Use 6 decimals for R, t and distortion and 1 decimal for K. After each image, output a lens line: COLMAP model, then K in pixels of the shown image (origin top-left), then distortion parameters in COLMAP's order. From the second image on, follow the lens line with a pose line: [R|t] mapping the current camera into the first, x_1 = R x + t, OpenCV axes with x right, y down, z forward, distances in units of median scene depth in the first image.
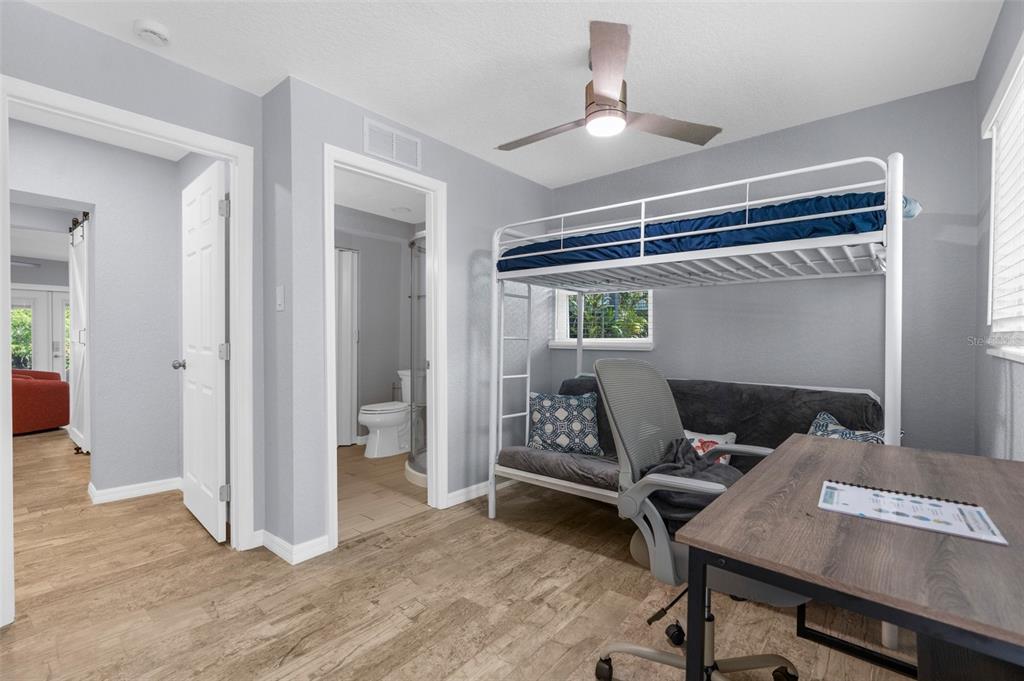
lens RADIAL K [[468.1, 0, 509.8], [0, 468.1, 344.1], [0, 0, 1]] dist [-0.001081, 0.001128]
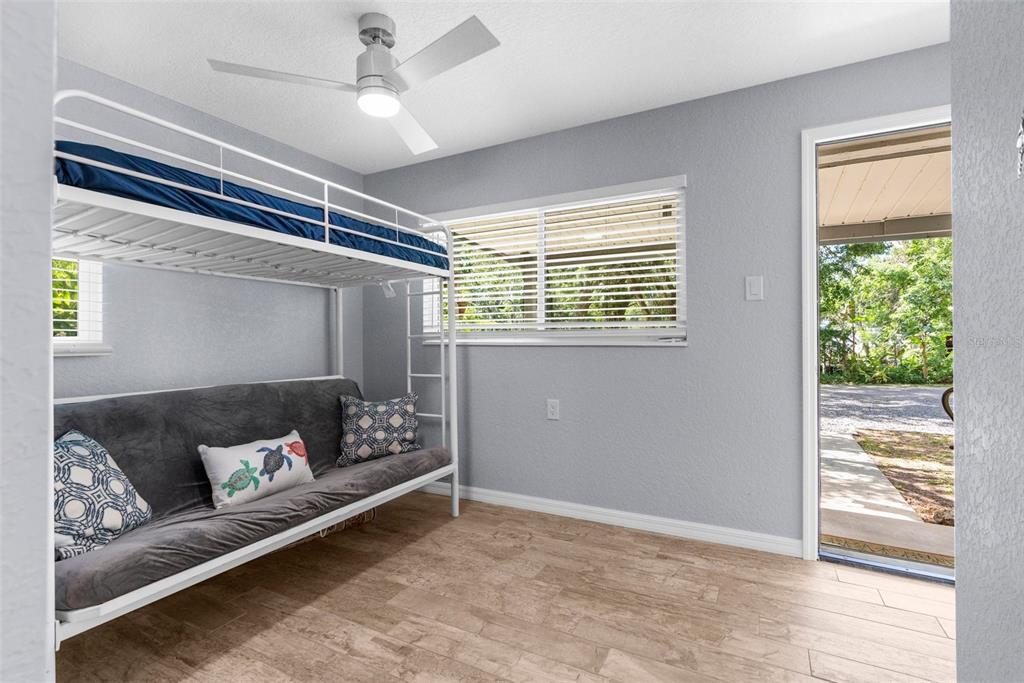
lens RADIAL K [[468.1, 0, 511.2], [0, 468.1, 338.0], [0, 0, 1]] dist [-0.001081, 0.001128]
pose [[-0.181593, 0.007753, 0.983343, -0.675111], [0.026054, 0.999656, -0.003070, 0.008436], [-0.983029, 0.025062, -0.181732, 0.821173]]
